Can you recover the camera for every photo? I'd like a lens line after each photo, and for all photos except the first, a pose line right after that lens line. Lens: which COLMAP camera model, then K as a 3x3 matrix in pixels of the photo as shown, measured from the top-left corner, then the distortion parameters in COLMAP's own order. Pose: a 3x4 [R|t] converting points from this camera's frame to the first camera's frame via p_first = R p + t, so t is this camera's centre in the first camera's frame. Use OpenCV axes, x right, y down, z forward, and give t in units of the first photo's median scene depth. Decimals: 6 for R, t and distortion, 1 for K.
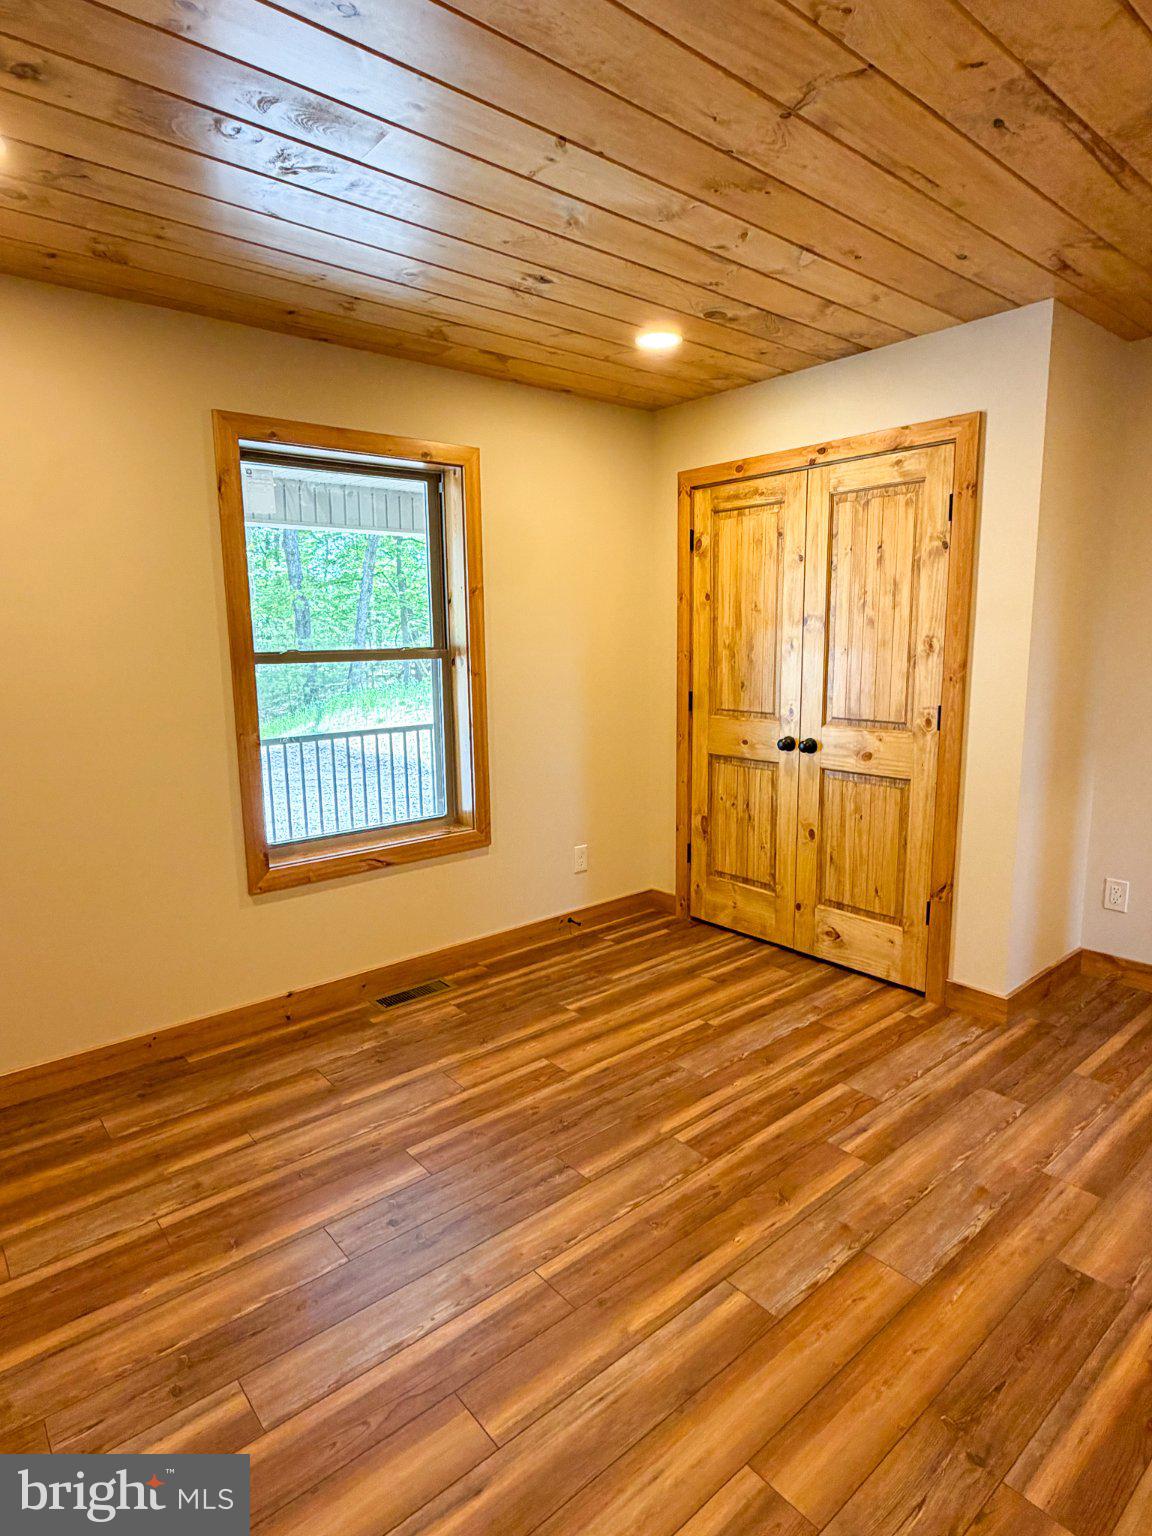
lens RADIAL K [[874.6, 0, 579.3], [0, 874.6, 760.0], [0, 0, 1]] dist [-0.001277, 0.000939]
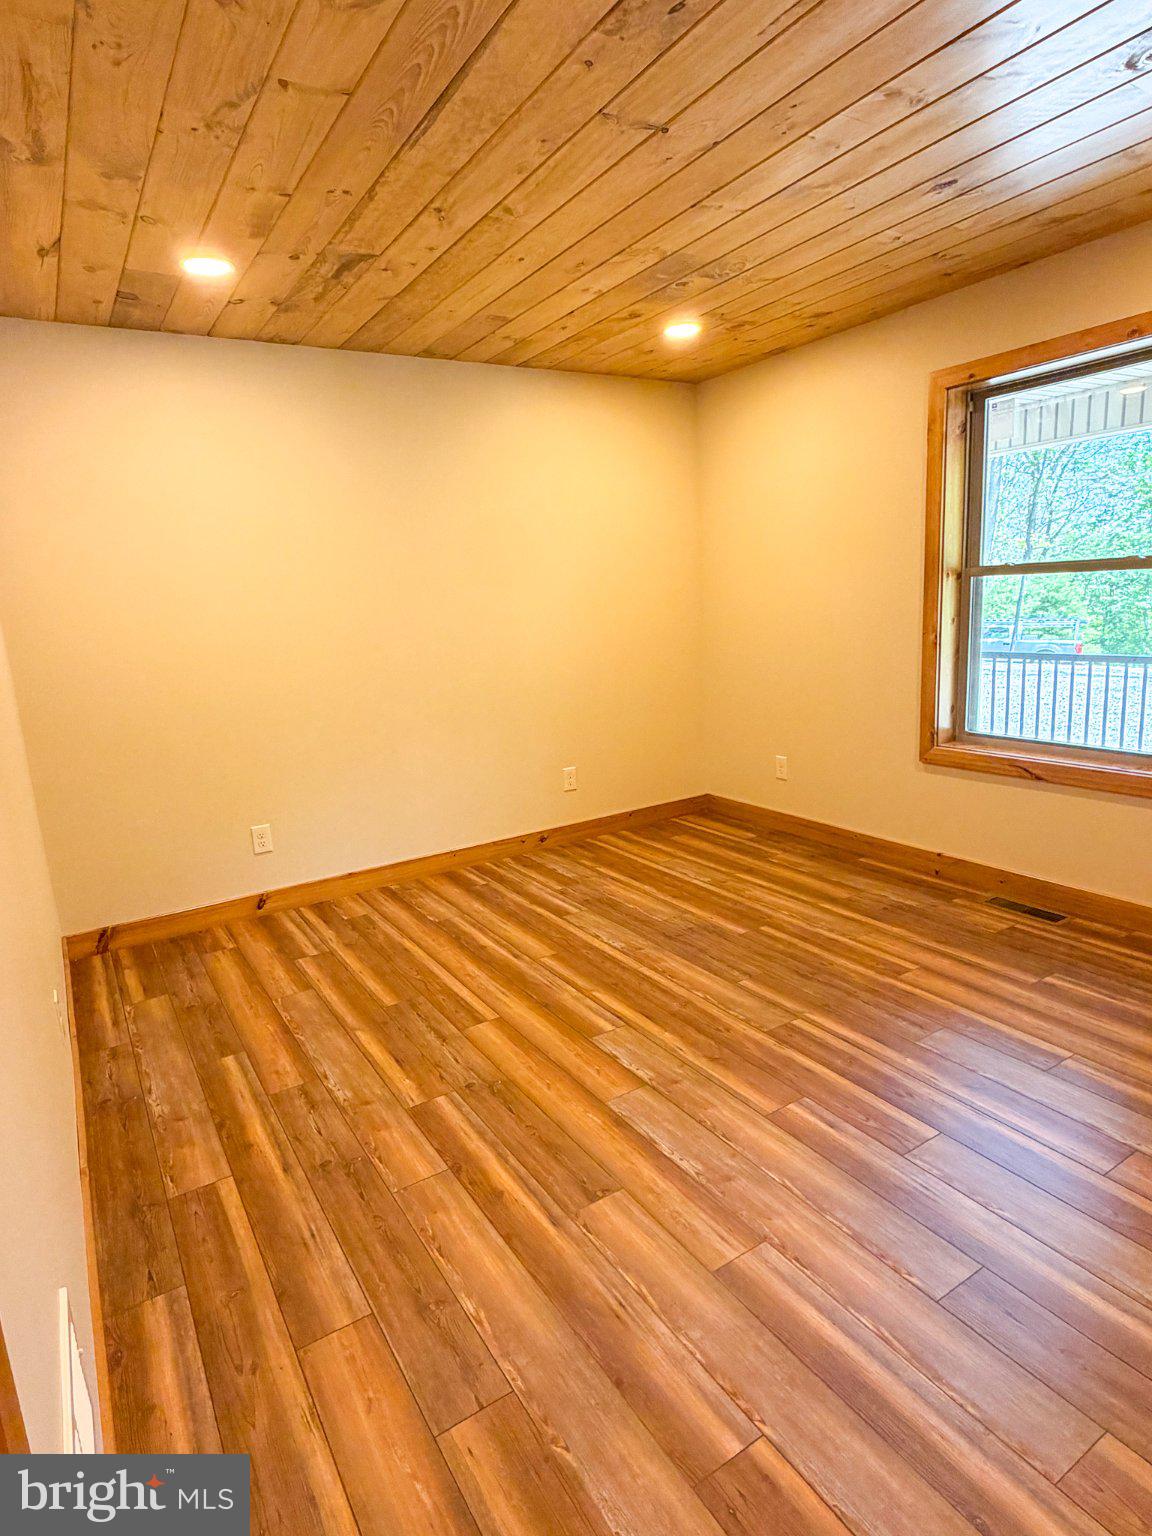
lens RADIAL K [[874.6, 0, 535.8], [0, 874.6, 769.2], [0, 0, 1]] dist [-0.001277, 0.000939]
pose [[-0.196159, 0.217976, -0.956038, 1.184246], [-0.085499, 0.967464, 0.238123, -0.112439], [0.976838, 0.128450, -0.171140, 0.838587]]
